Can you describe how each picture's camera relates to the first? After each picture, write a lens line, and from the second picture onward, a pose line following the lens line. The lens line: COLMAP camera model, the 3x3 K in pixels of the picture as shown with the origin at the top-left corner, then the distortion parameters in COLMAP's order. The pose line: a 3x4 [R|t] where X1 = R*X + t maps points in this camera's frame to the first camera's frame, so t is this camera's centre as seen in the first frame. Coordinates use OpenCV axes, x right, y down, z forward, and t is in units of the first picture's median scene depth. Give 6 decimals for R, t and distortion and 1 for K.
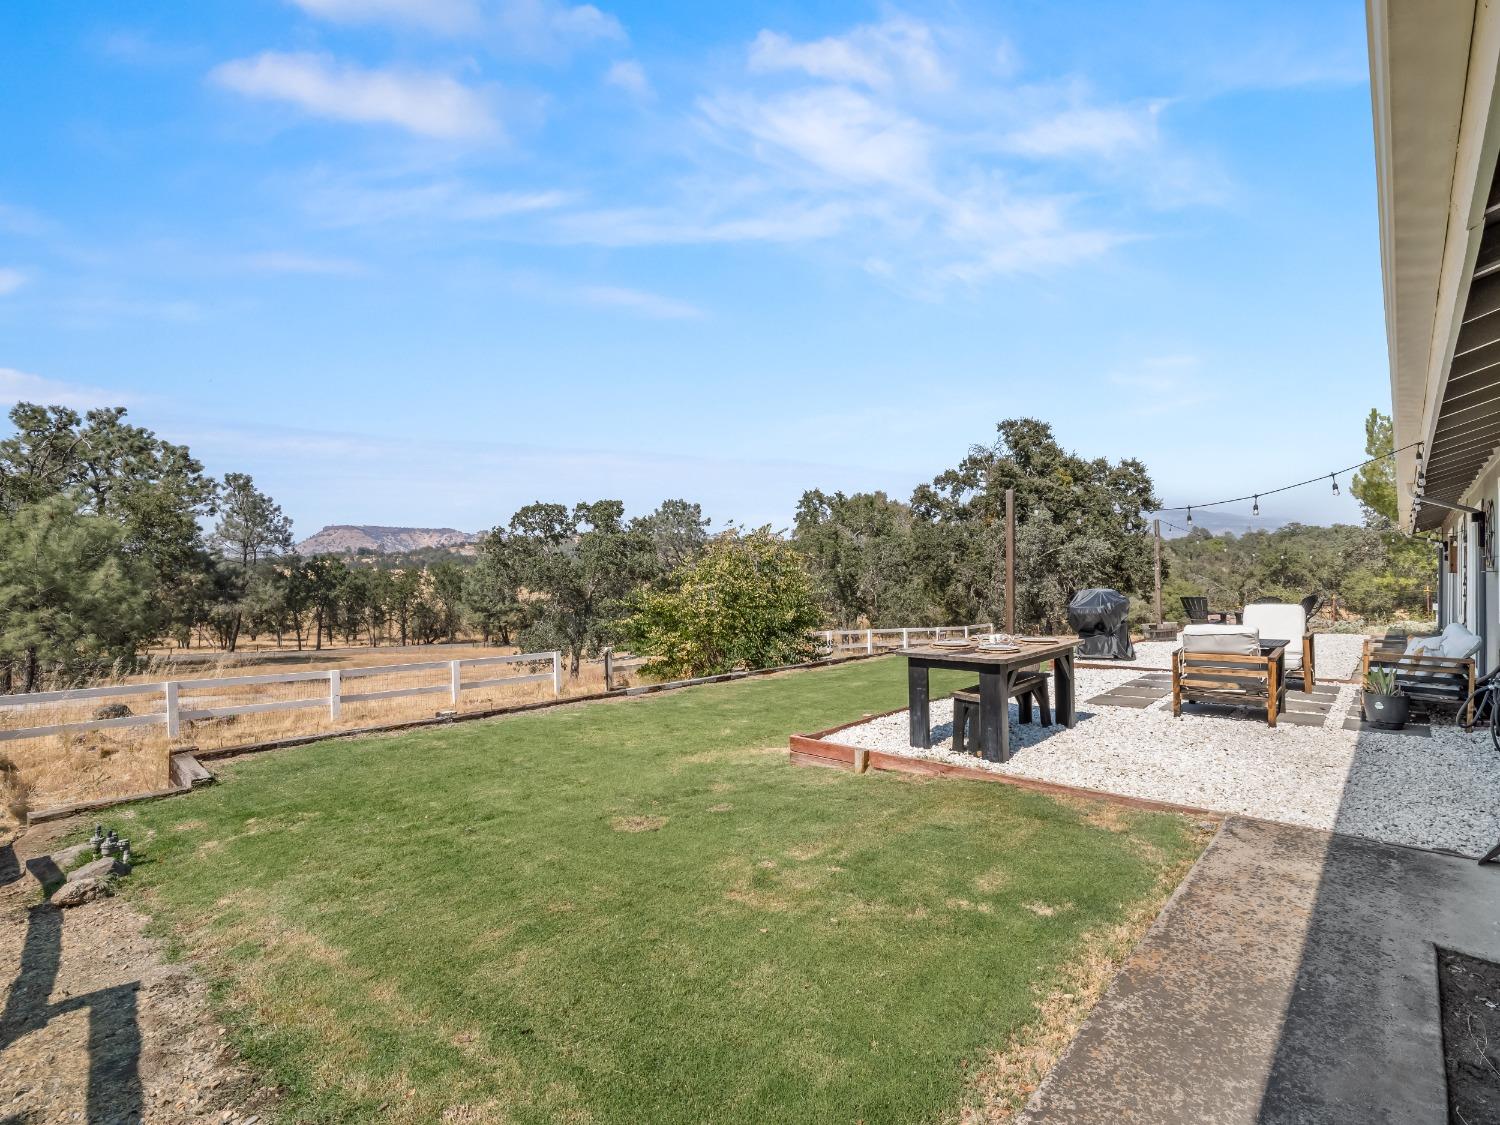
lens RADIAL K [[714.1, 0, 748.7], [0, 714.1, 564.7], [0, 0, 1]] dist [-0.016254, 0.000132]
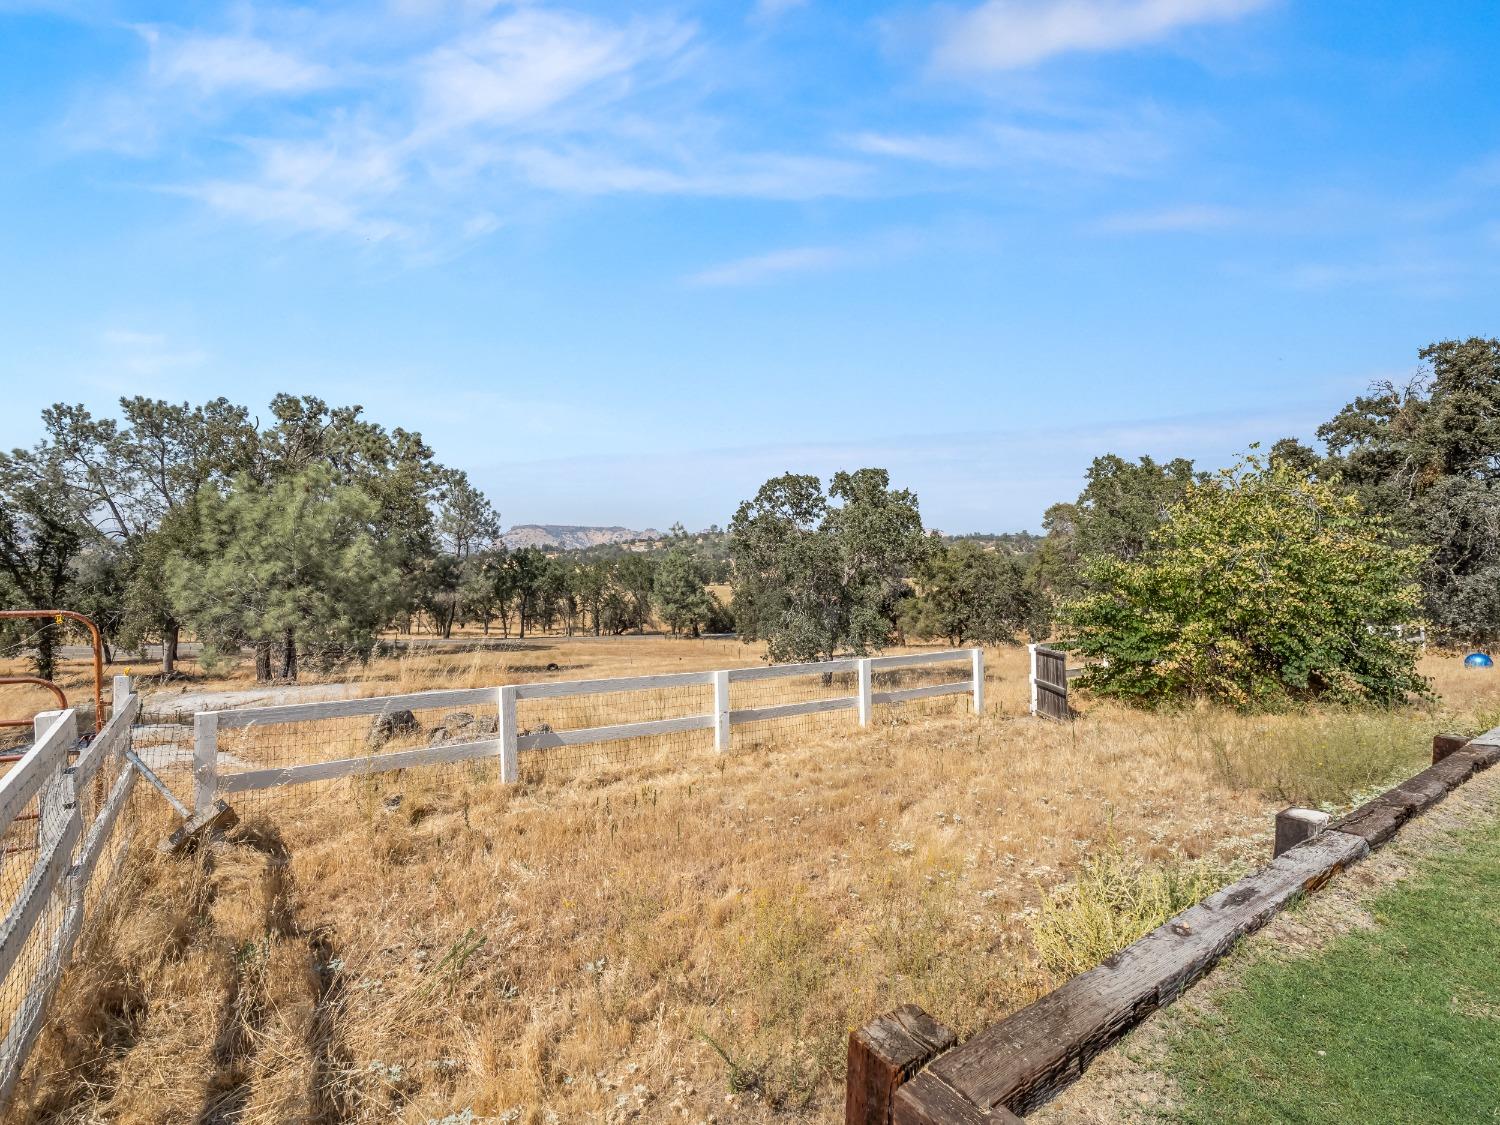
lens RADIAL K [[714.1, 0, 757.4], [0, 714.1, 564.5], [0, 0, 1]] dist [-0.016254, 0.000132]
pose [[0.978293, 0.002231, -0.207216, -0.112034], [-0.001270, 0.999988, 0.004773, 0.014164], [0.207224, -0.004406, 0.978284, 0.106448]]
